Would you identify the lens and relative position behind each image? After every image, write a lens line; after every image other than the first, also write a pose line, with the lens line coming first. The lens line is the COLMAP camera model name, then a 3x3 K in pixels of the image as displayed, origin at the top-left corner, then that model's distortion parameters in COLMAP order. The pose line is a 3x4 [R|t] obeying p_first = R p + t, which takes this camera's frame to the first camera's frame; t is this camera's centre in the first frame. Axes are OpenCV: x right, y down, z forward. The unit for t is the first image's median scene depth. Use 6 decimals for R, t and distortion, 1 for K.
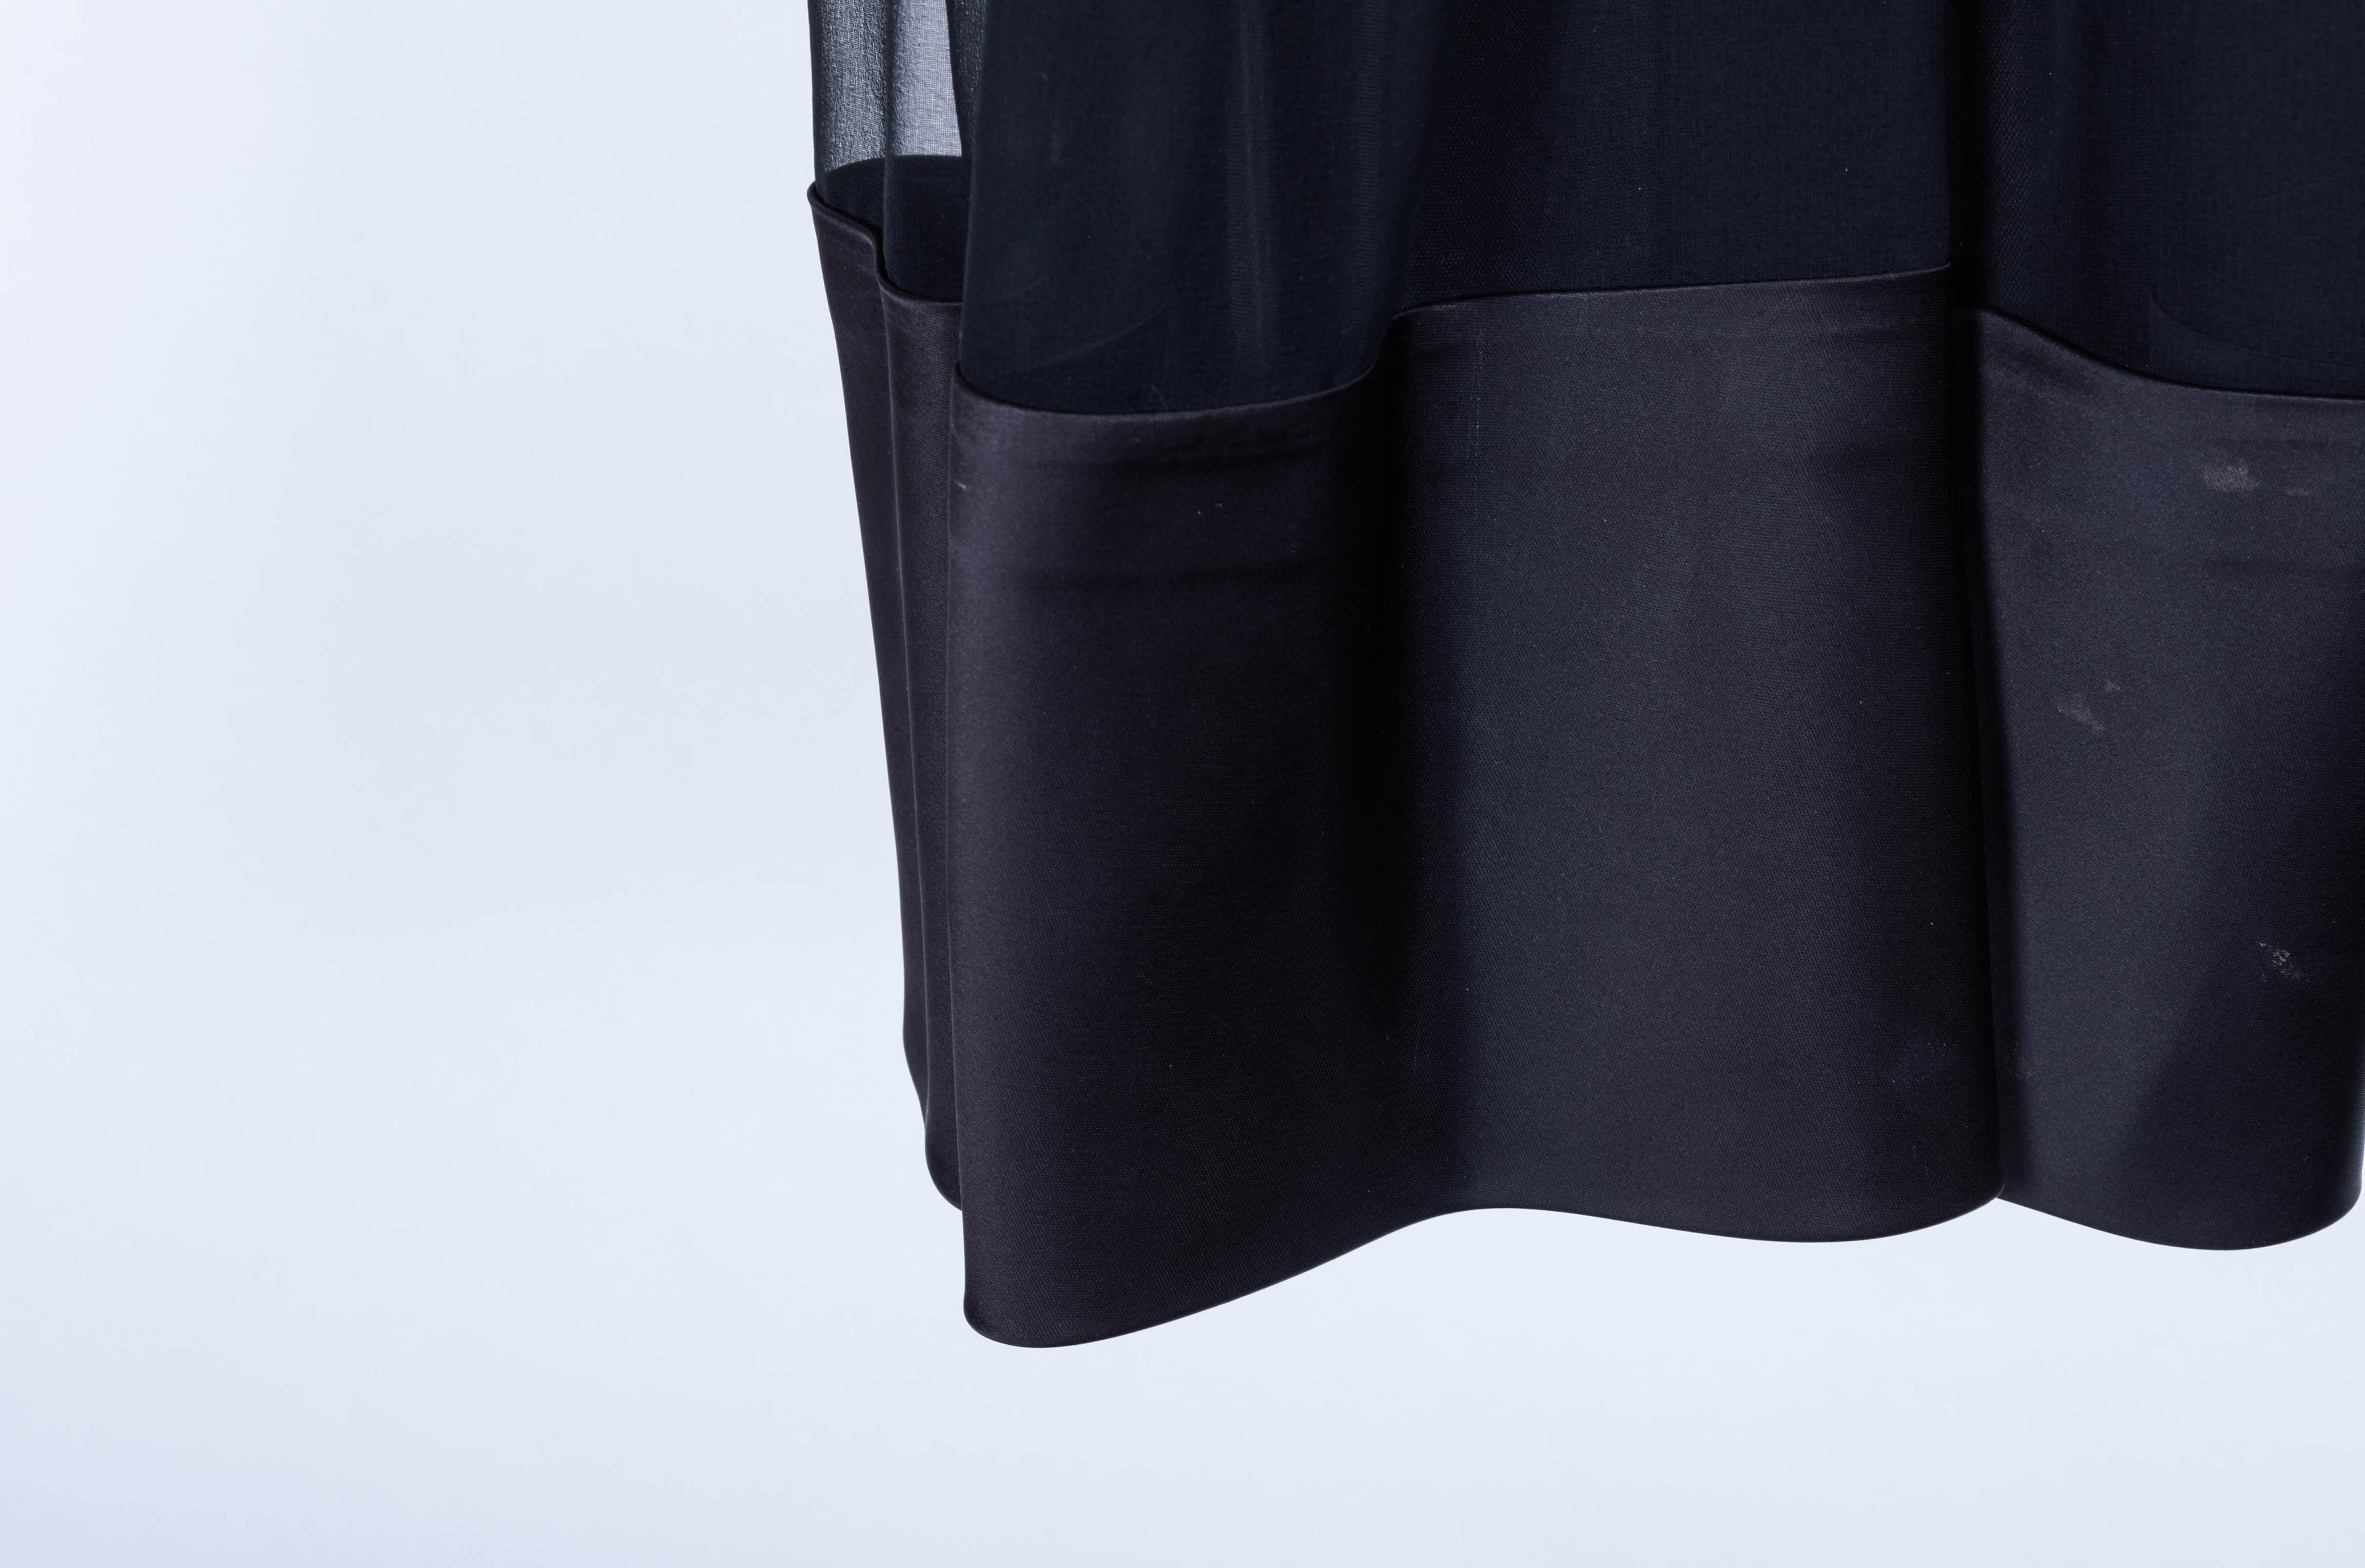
lens RADIAL K [[4025.3, 0, 1181.6], [0, 4025.3, 783.9], [0, 0, 1]] dist [-0.028827, 0.000000]
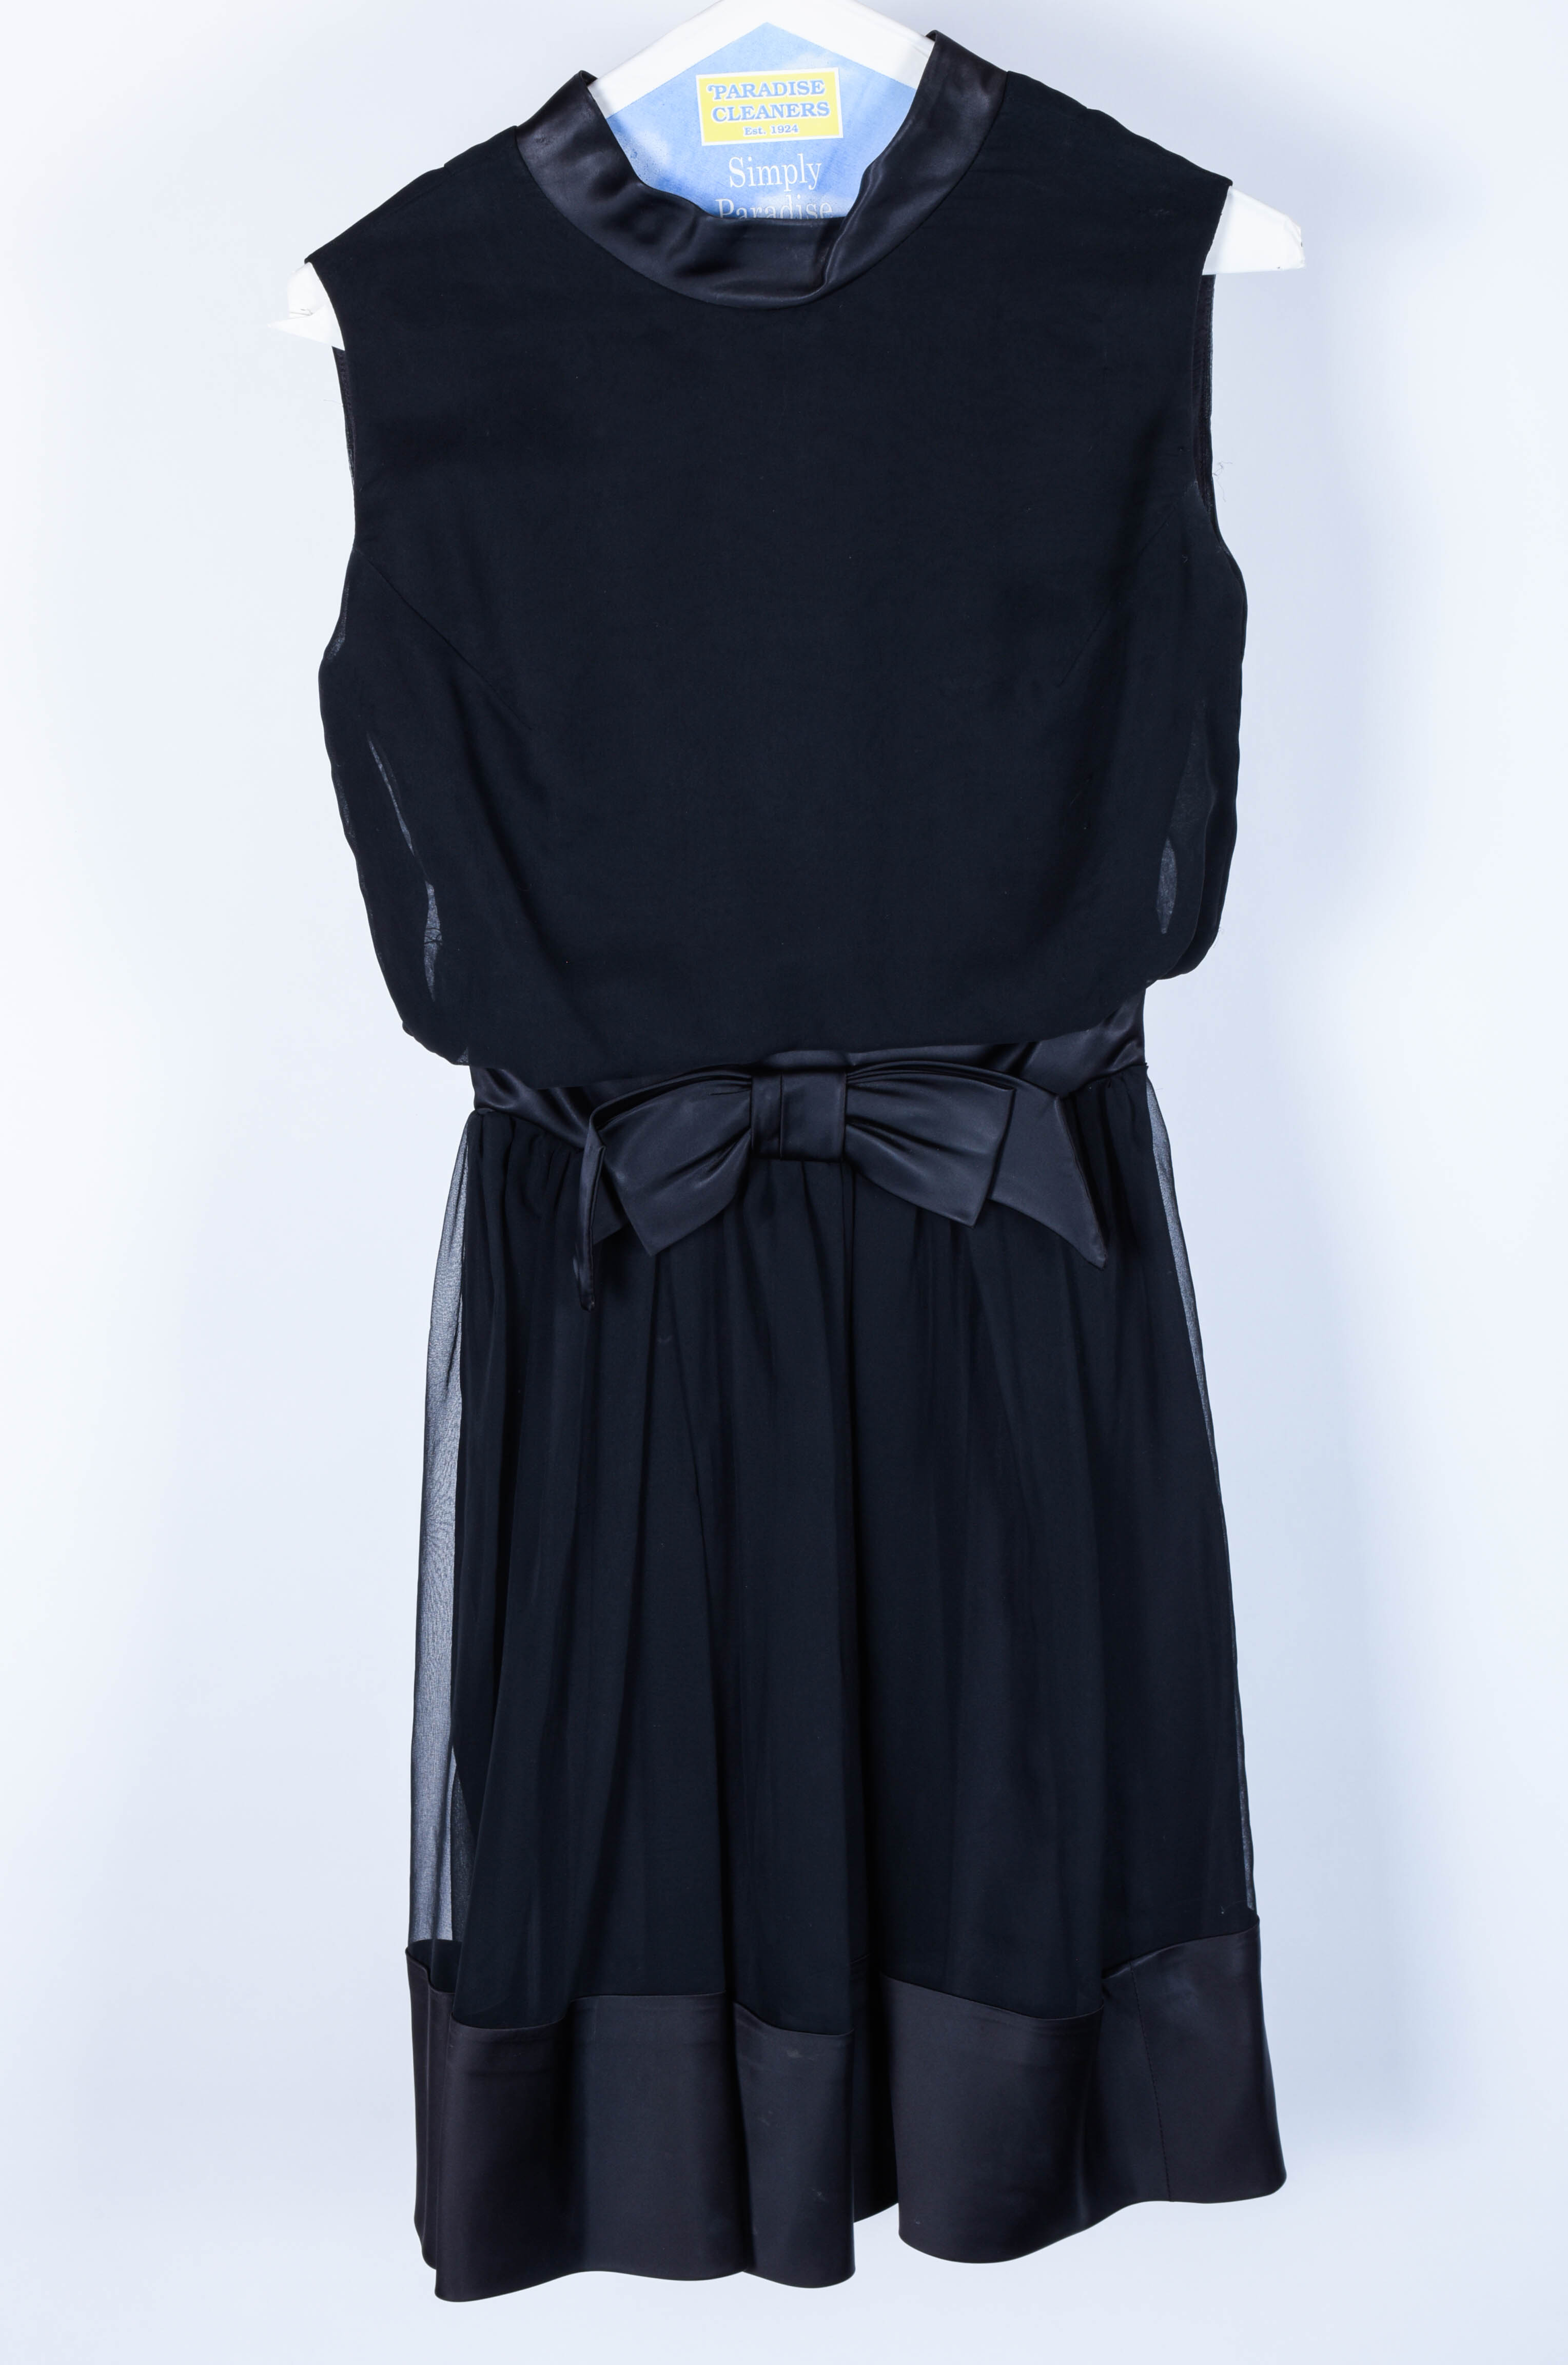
lens RADIAL K [[3597.3, 0, 779.5], [0, 3597.3, 1169.5], [0, 0, 1]] dist [0.026348, 0.000000]
pose [[0.997427, 0.045895, 0.055073, 0.025763], [-0.027985, 0.956529, -0.290293, 0.103650], [-0.066002, 0.288005, 0.955352, -2.302649]]
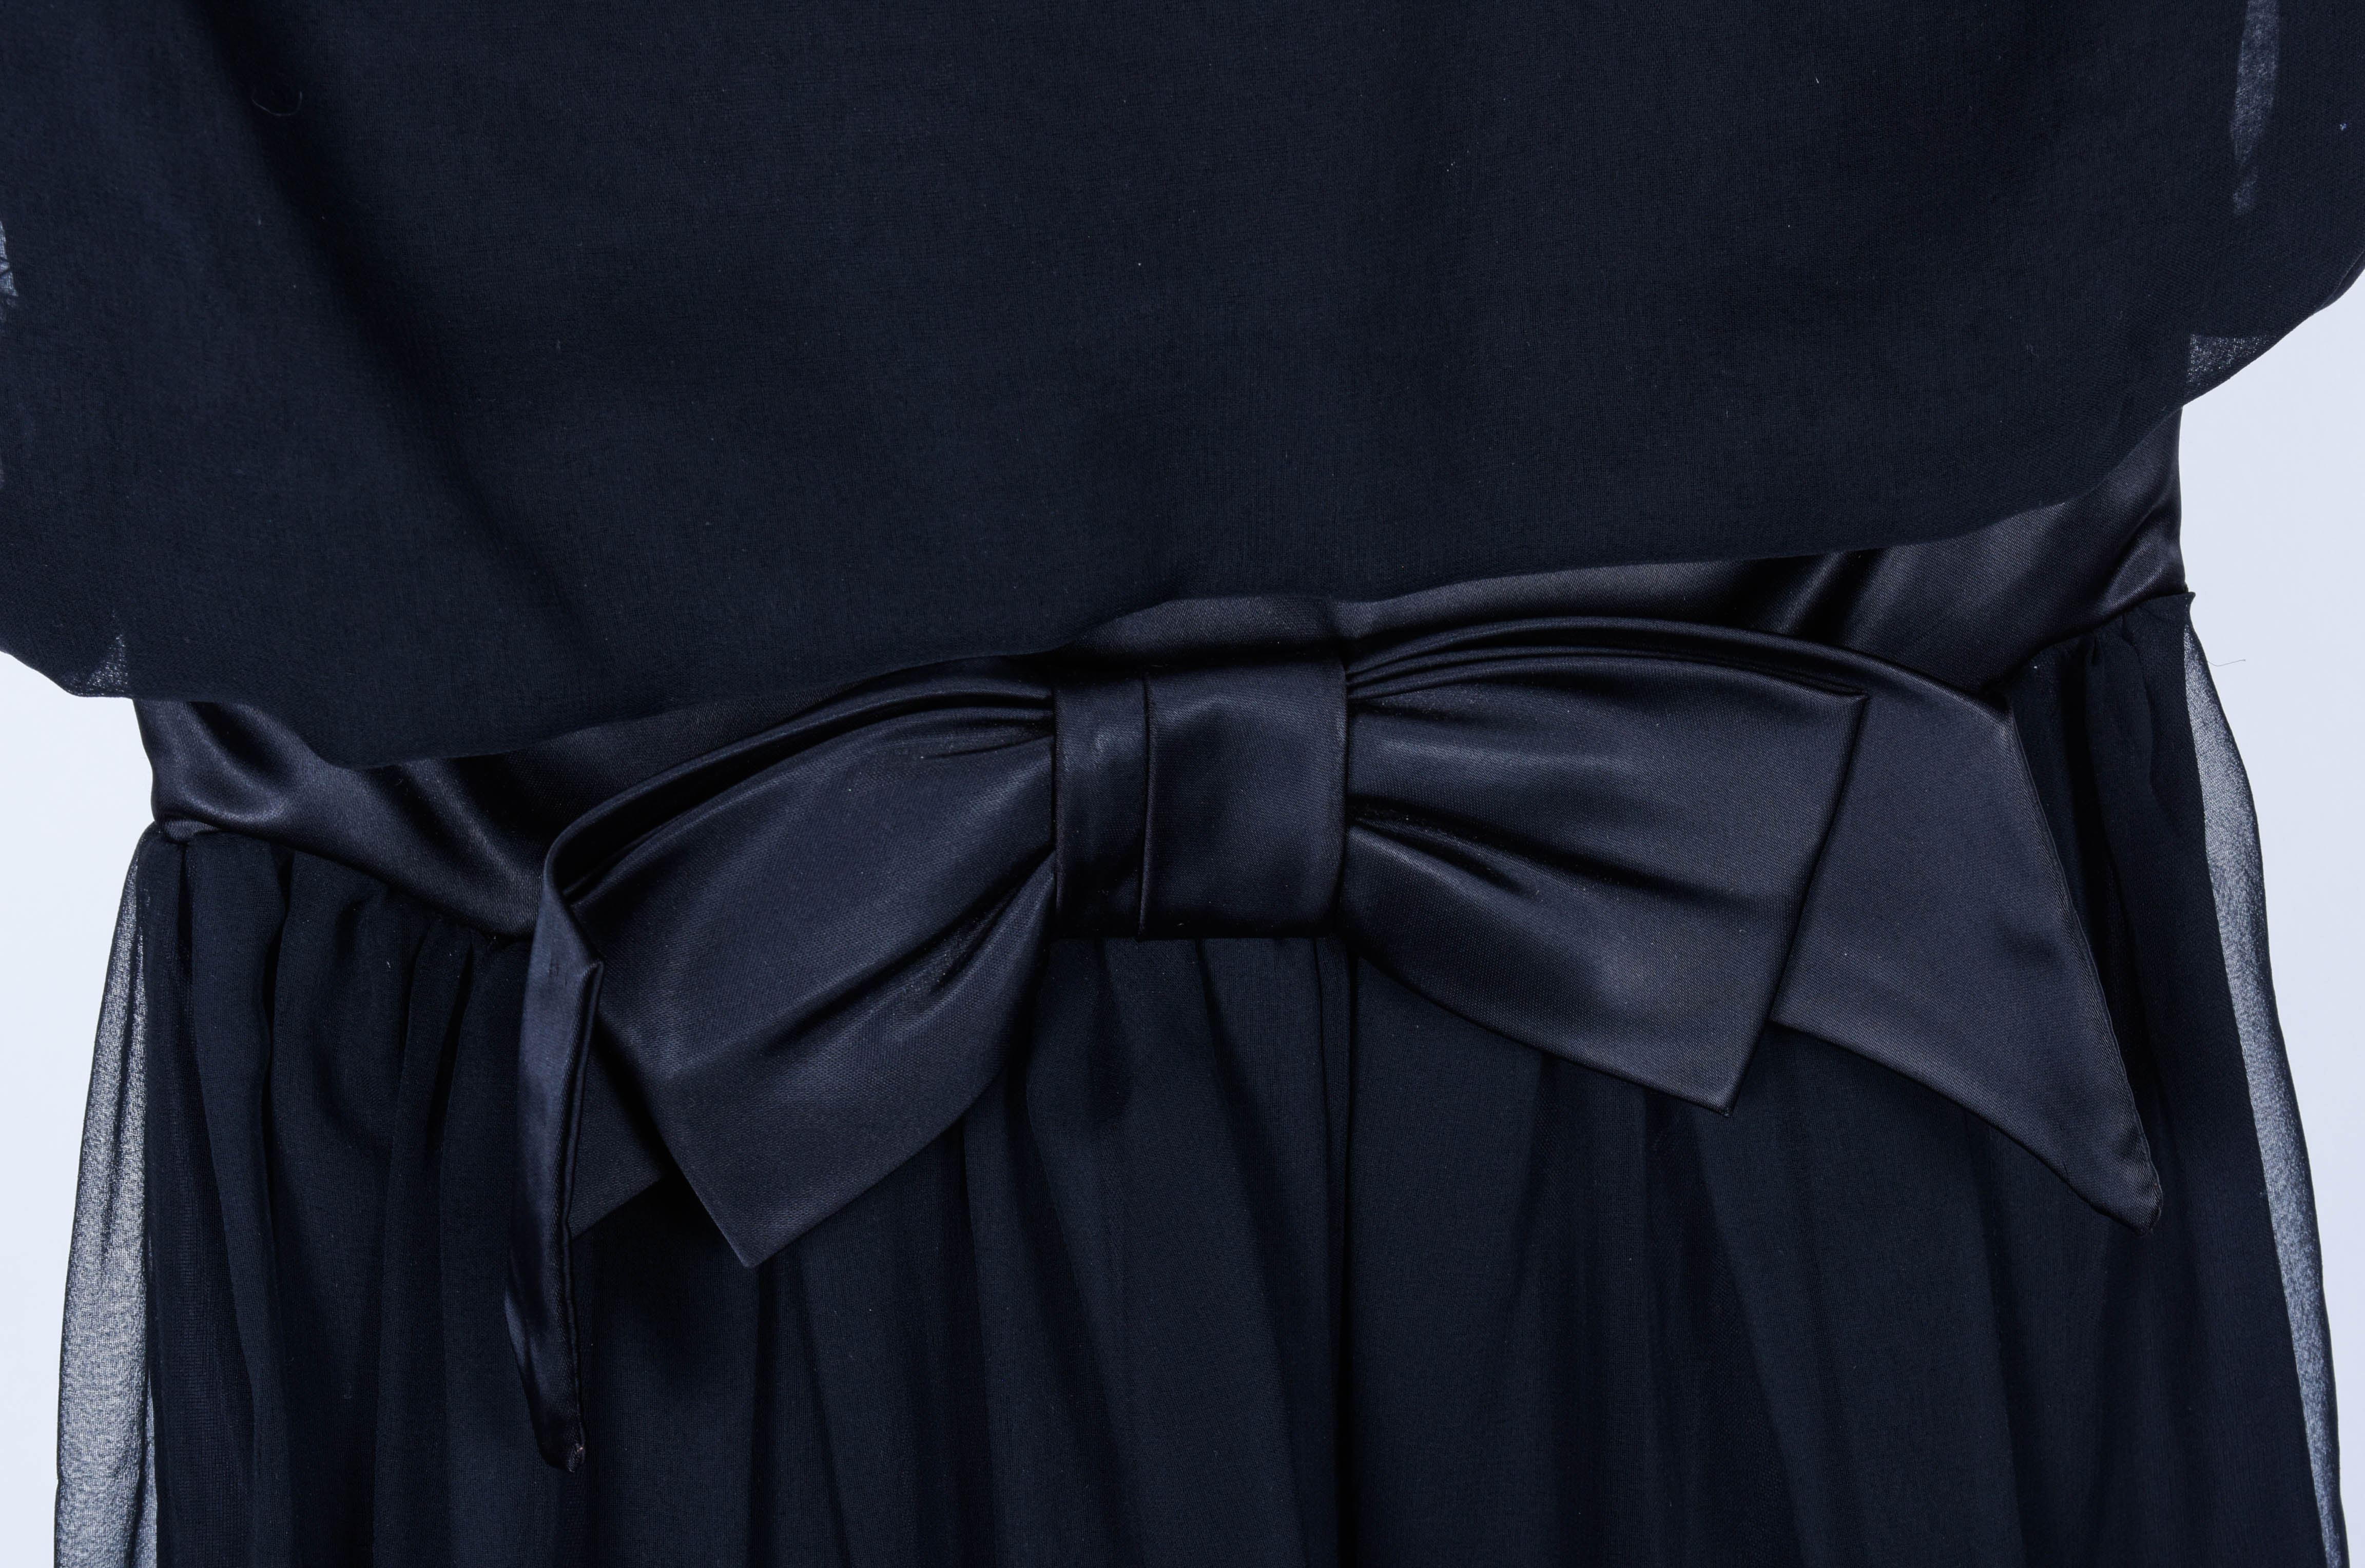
lens RADIAL K [[4124.2, 0, 1180.3], [0, 4124.2, 784.2], [0, 0, 1]] dist [-0.025524, 0.000000]
pose [[0.979225, -0.007920, 0.202620, -0.022874], [0.056524, 0.970292, -0.235243, -0.578543], [-0.194737, 0.241808, 0.950582, -0.437503]]
